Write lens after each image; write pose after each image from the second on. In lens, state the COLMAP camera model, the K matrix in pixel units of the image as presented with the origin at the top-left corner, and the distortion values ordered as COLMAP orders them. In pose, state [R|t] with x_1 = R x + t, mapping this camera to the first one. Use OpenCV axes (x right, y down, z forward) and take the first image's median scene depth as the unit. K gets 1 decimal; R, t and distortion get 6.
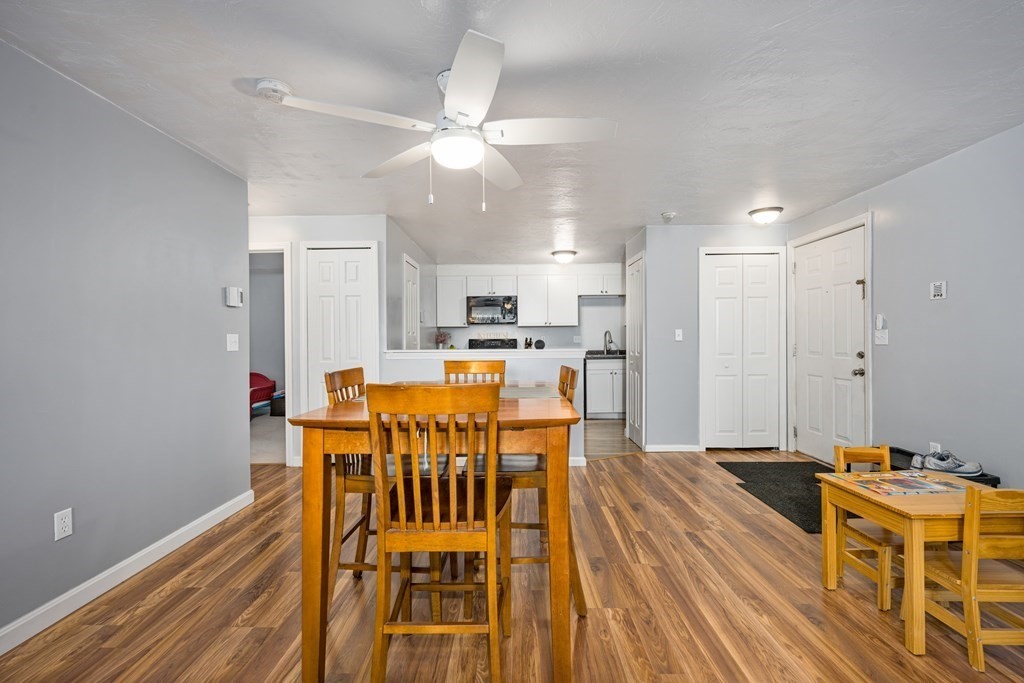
lens RADIAL K [[453.1, 0, 512.0], [0, 453.1, 341.5], [0, 0, 1]] dist [0.000436, 0.000098]
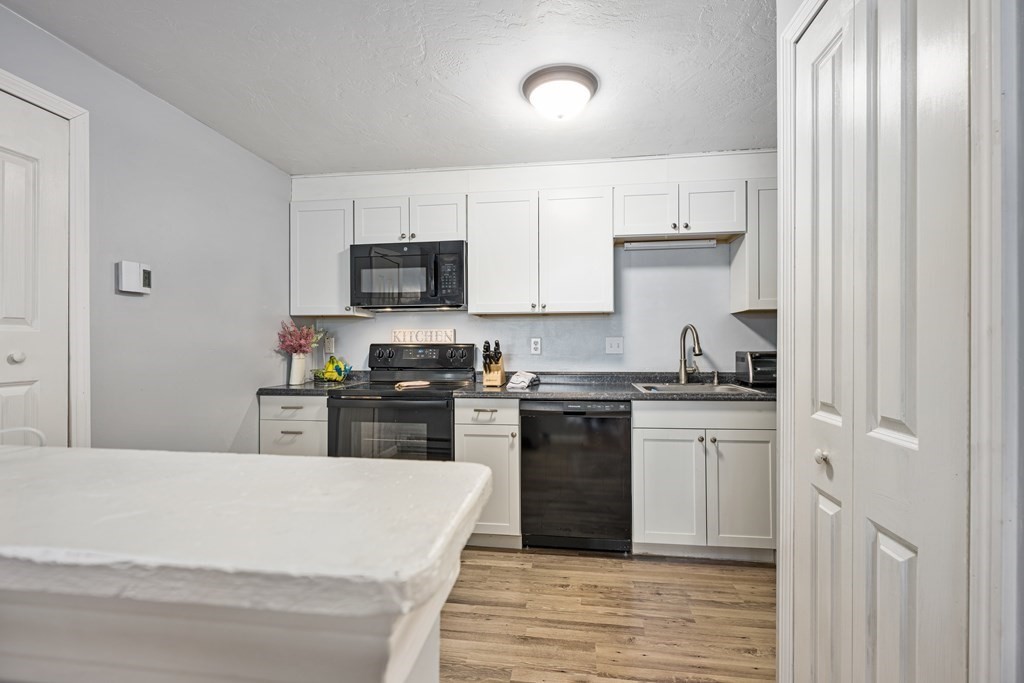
lens RADIAL K [[453.1, 0, 512.0], [0, 453.1, 341.5], [0, 0, 1]] dist [0.000436, 0.000098]
pose [[0.990583, 0.005360, -0.136810, 0.111441], [-0.004910, 0.999981, 0.003626, -0.009932], [0.136826, -0.002921, 0.990591, 0.586352]]
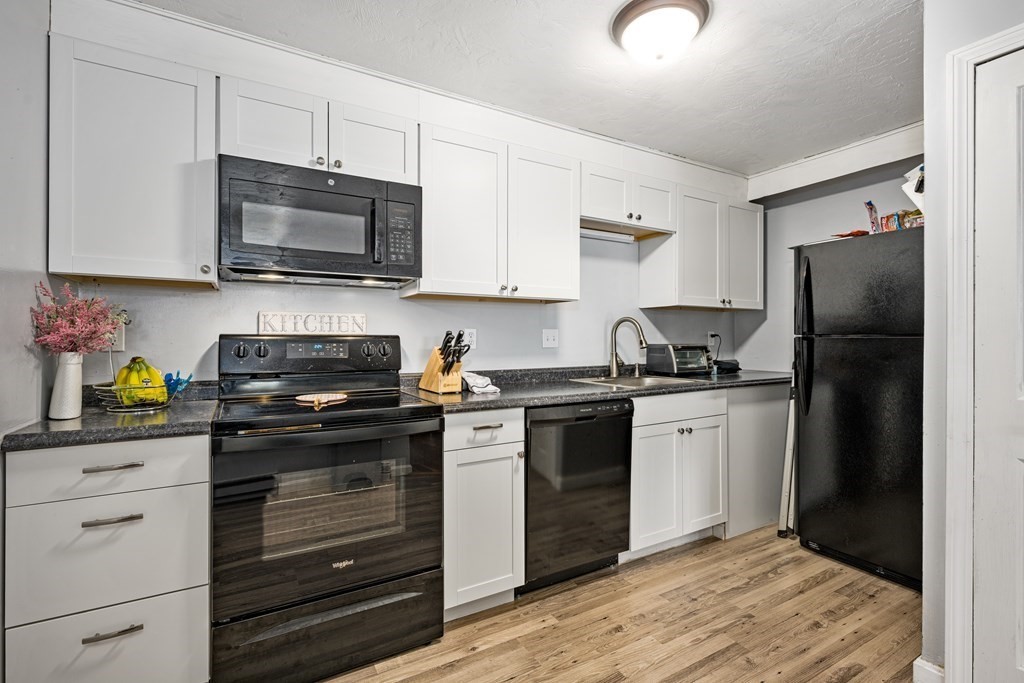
lens RADIAL K [[460.3, 0, 509.6], [0, 460.3, 336.2], [0, 0, 1]] dist [0.001145, 0.000127]
pose [[0.869463, 0.011016, 0.493876, -0.084092], [-0.012731, 0.999919, 0.000110, -0.006188], [-0.493834, -0.006383, 0.869532, 0.706603]]
